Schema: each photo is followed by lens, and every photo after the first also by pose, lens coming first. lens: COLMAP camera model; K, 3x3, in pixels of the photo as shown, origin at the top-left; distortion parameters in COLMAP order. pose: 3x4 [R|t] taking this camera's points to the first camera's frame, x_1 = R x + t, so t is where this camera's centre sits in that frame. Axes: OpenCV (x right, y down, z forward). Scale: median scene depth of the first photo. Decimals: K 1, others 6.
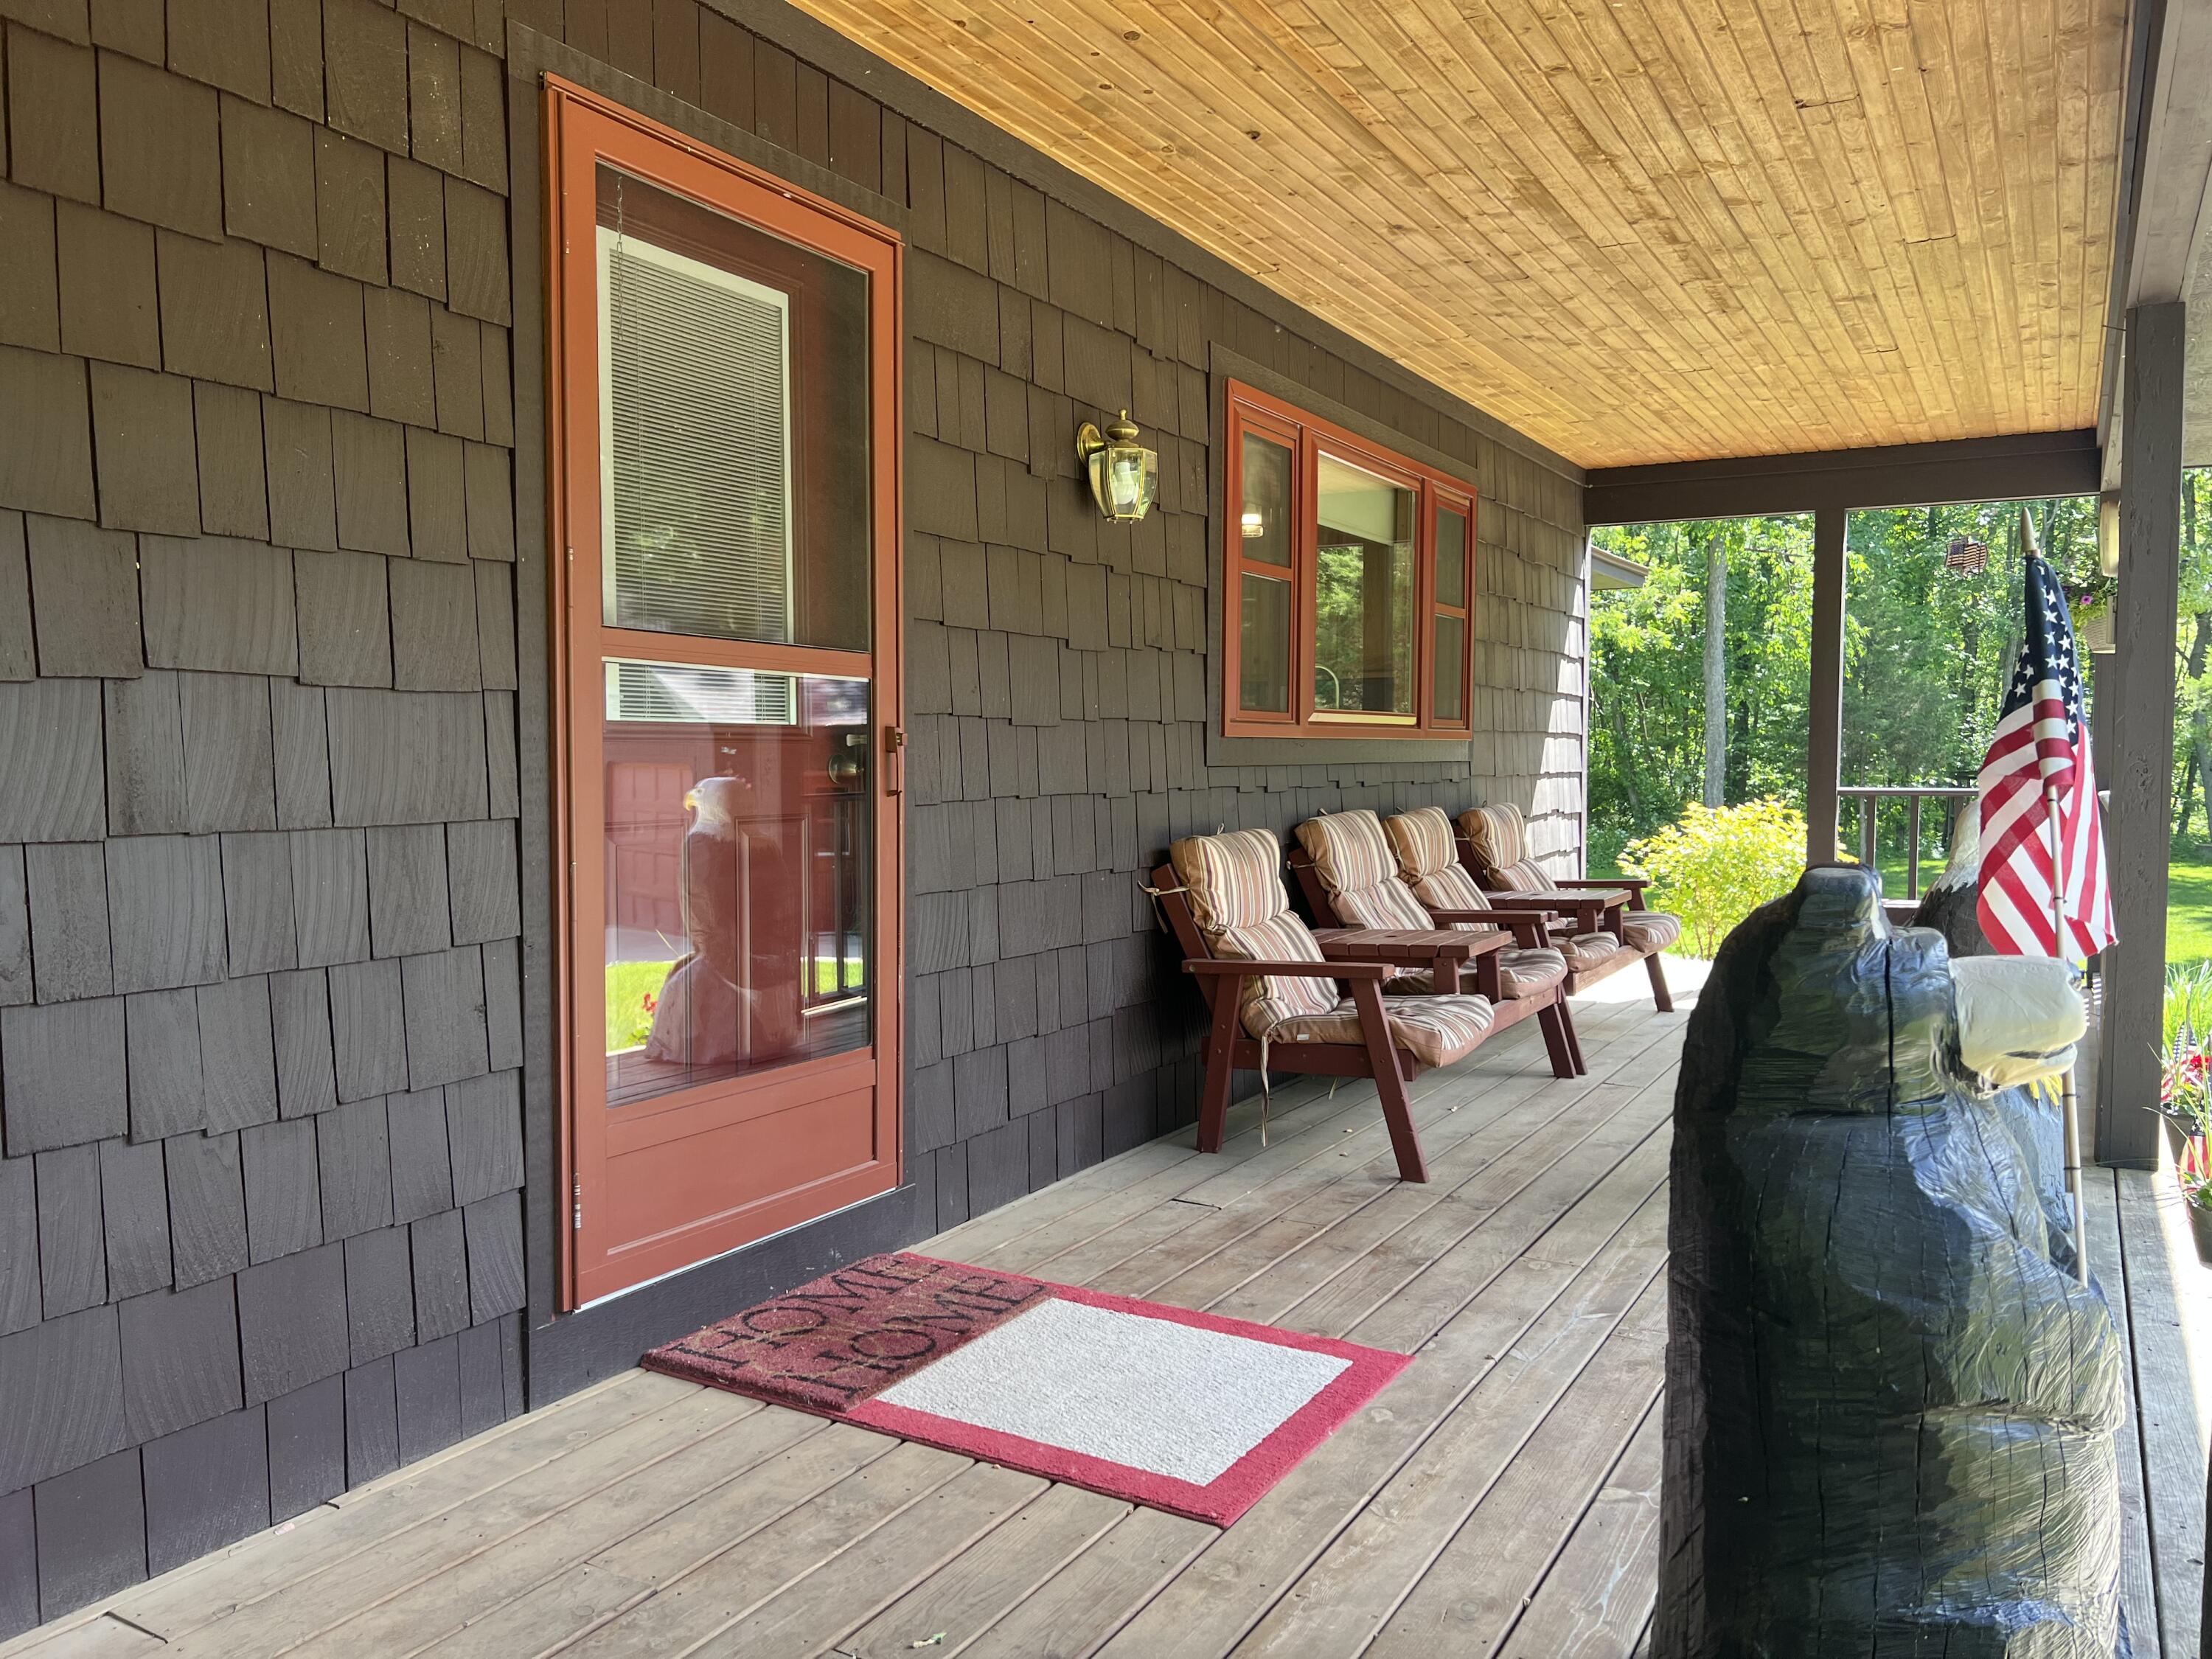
lens RADIAL K [[1620.4, 0, 1106.0], [0, 1620.4, 829.5], [0, 0, 1]] dist [0.052490, -0.070028]
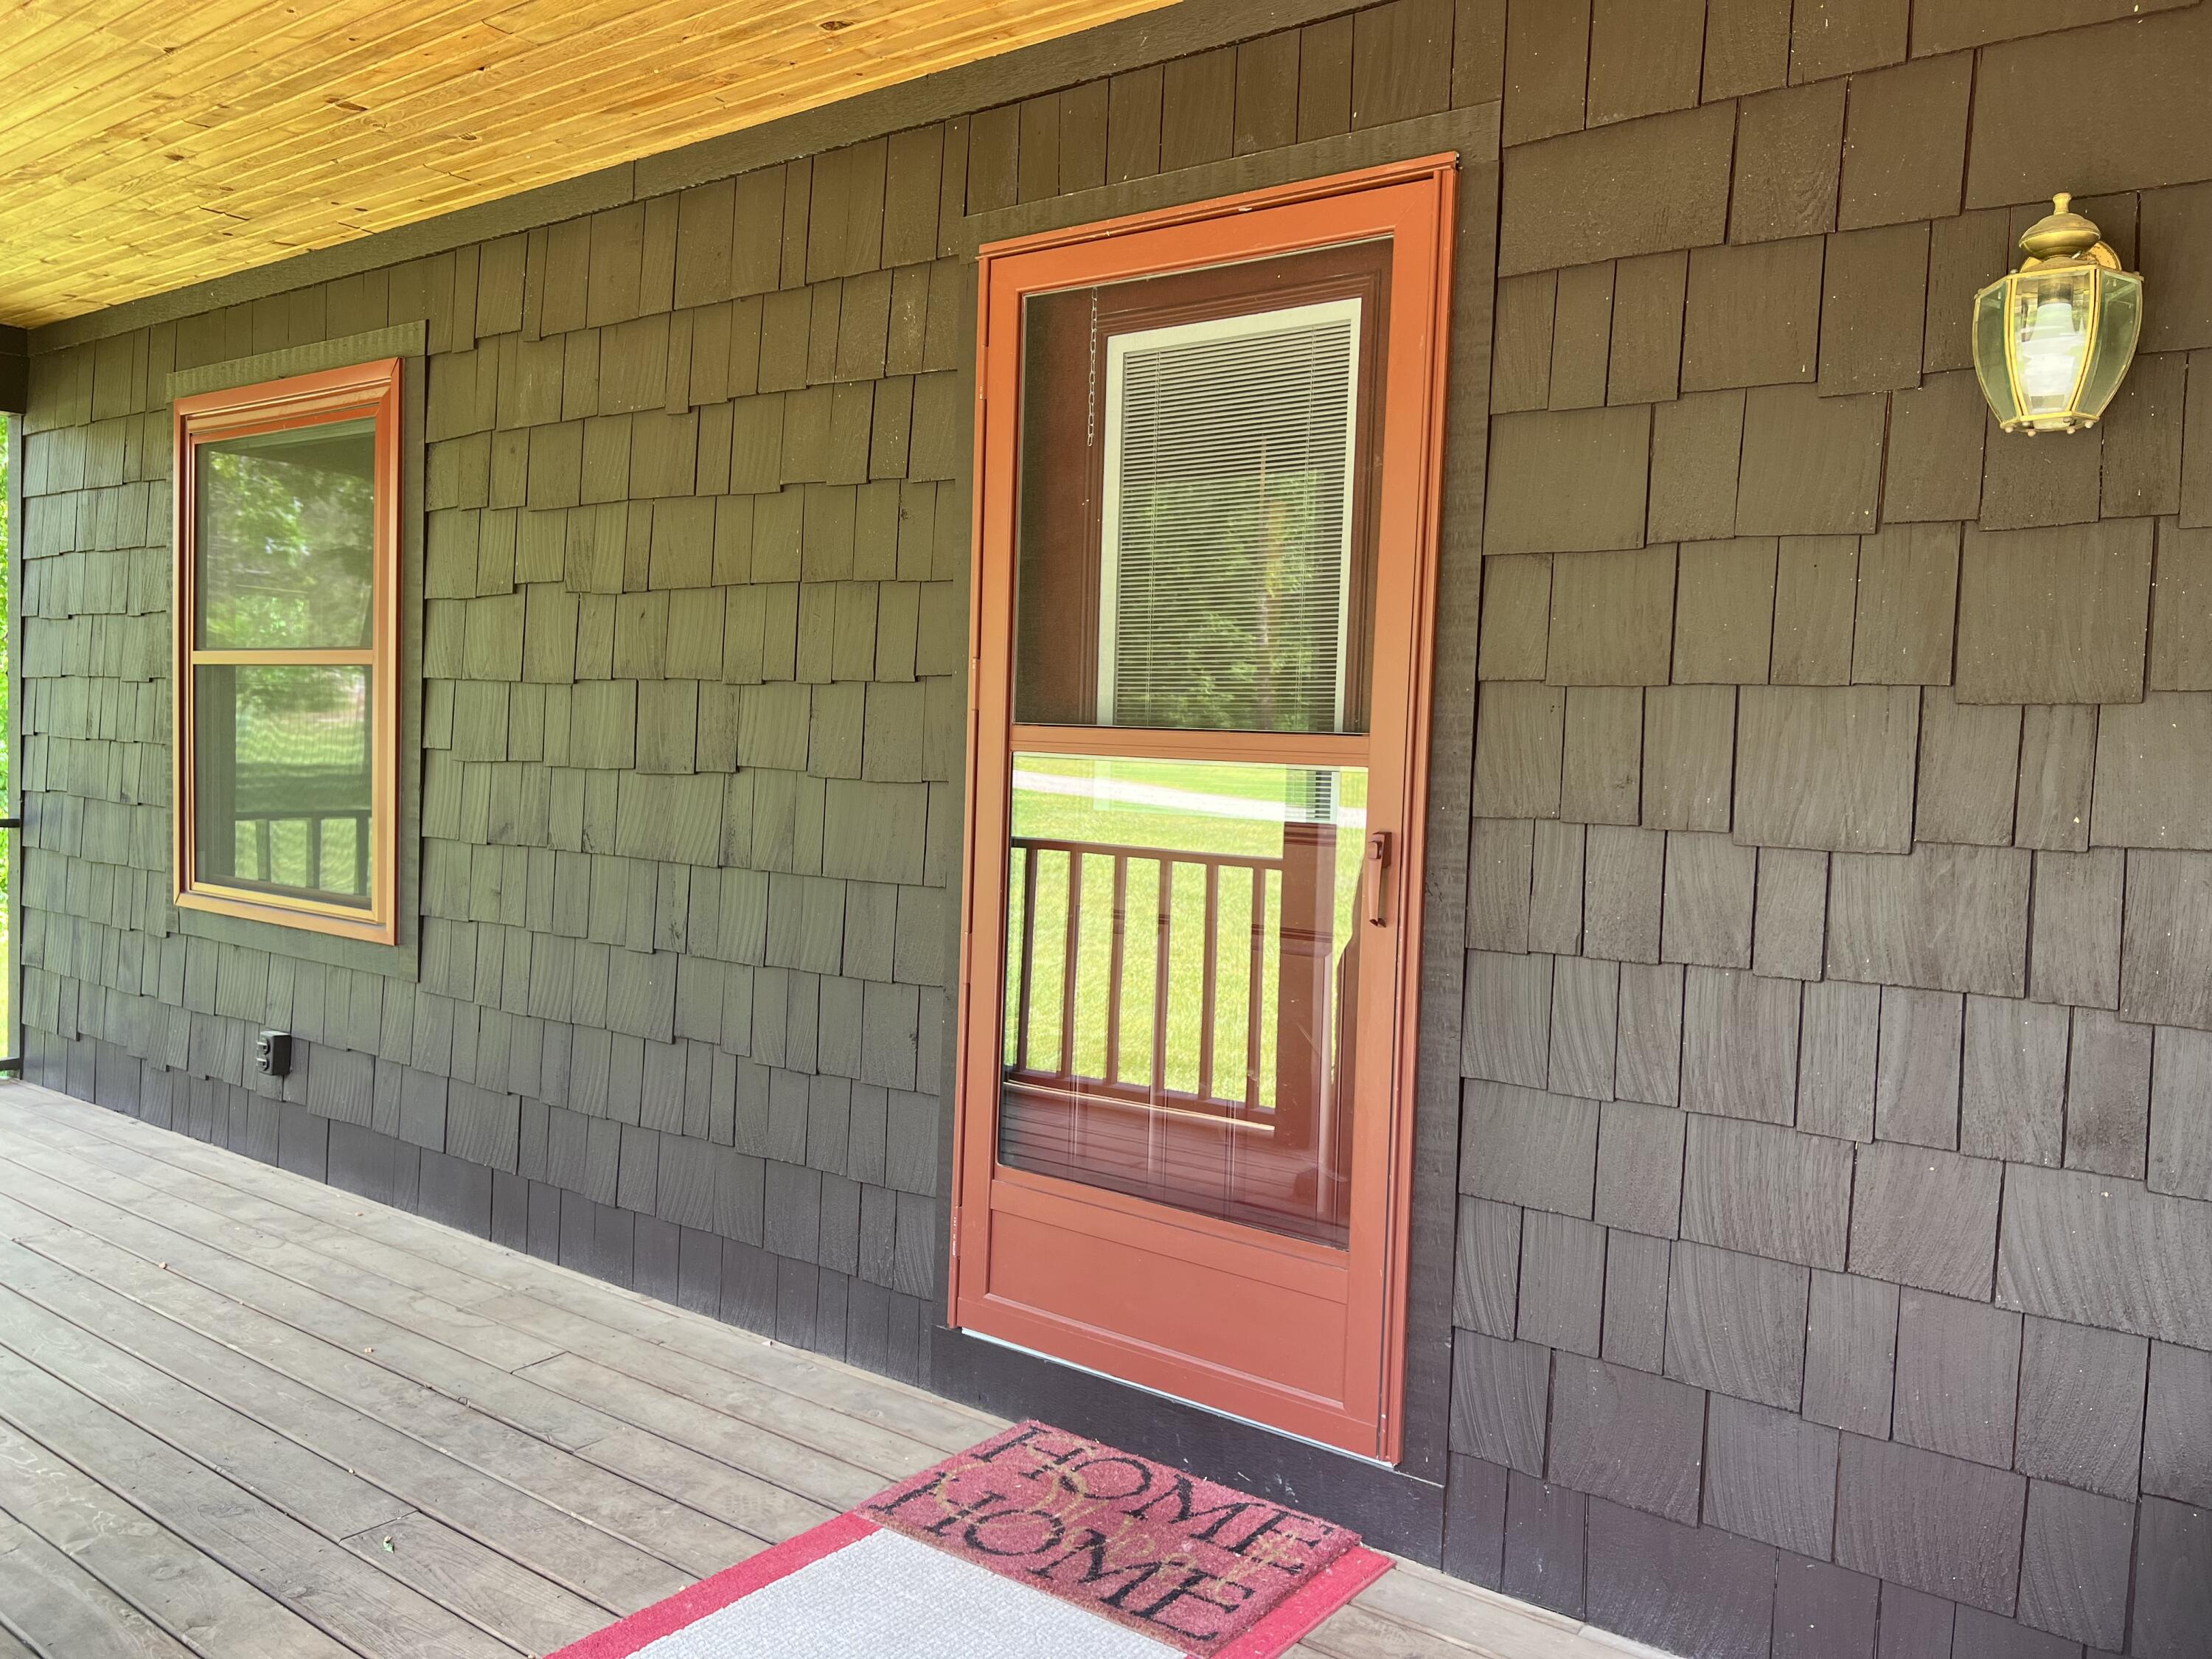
lens RADIAL K [[1620.4, 0, 1106.0], [0, 1620.4, 829.5], [0, 0, 1]] dist [0.052490, -0.070028]
pose [[-0.100784, 0.037560, -0.994199, 0.717665], [-0.086405, 0.995181, 0.046357, -0.102424], [0.991149, 0.090576, -0.097053, 1.099112]]
